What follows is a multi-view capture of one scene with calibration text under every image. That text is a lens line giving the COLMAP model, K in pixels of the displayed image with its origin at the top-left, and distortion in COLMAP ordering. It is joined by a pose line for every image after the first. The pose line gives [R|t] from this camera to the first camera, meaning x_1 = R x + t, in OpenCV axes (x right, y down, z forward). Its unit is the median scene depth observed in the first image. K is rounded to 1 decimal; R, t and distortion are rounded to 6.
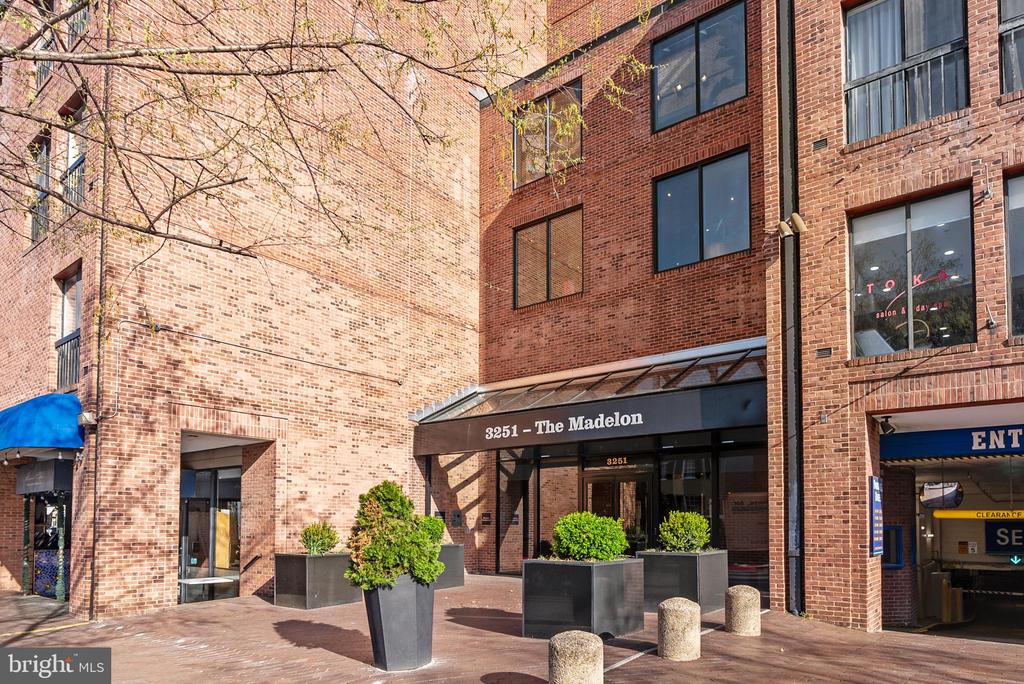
lens RADIAL K [[482.4, 0, 514.1], [0, 482.4, 328.4], [0, 0, 1]] dist [0.002003, -0.000065]
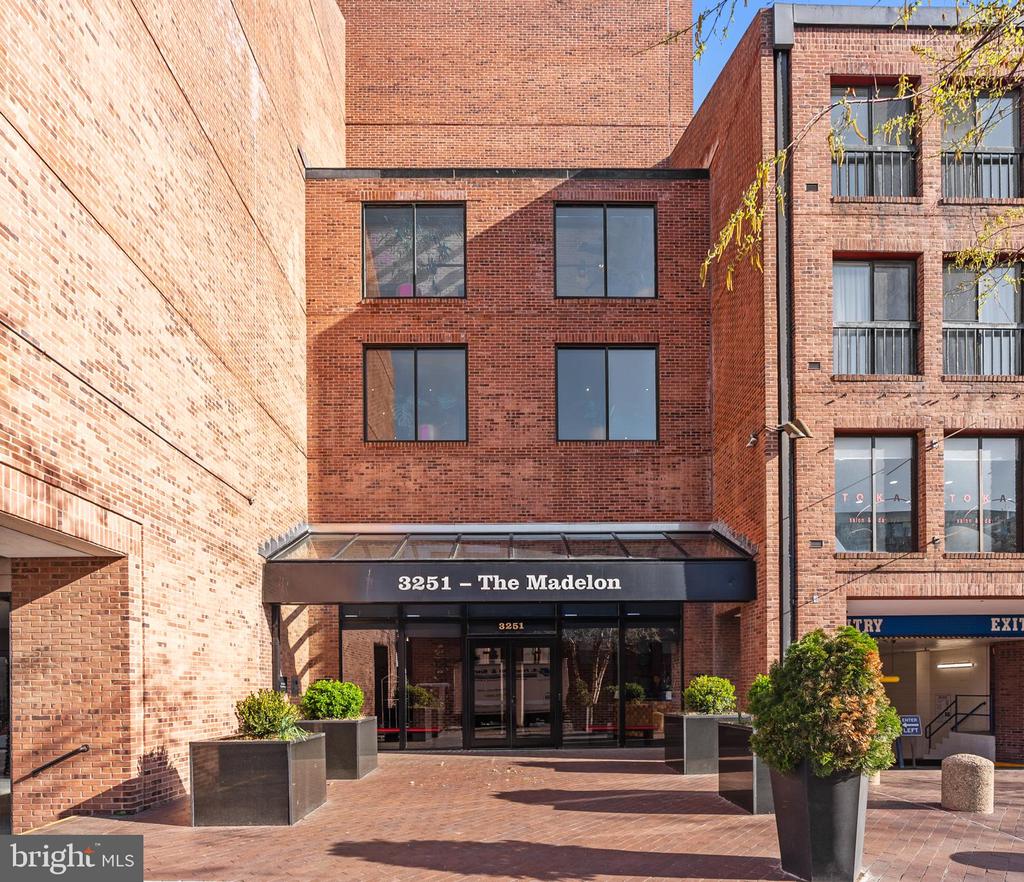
lens RADIAL K [[496.1, 0, 512.7], [0, 496.1, 536.2], [0, 0, 1]] dist [-0.001657, 0.000878]
pose [[0.838806, 0.153143, 0.522448, -0.397709], [-0.195027, 0.980460, 0.025724, 0.095636], [-0.508300, -0.123469, 0.852283, 0.237262]]
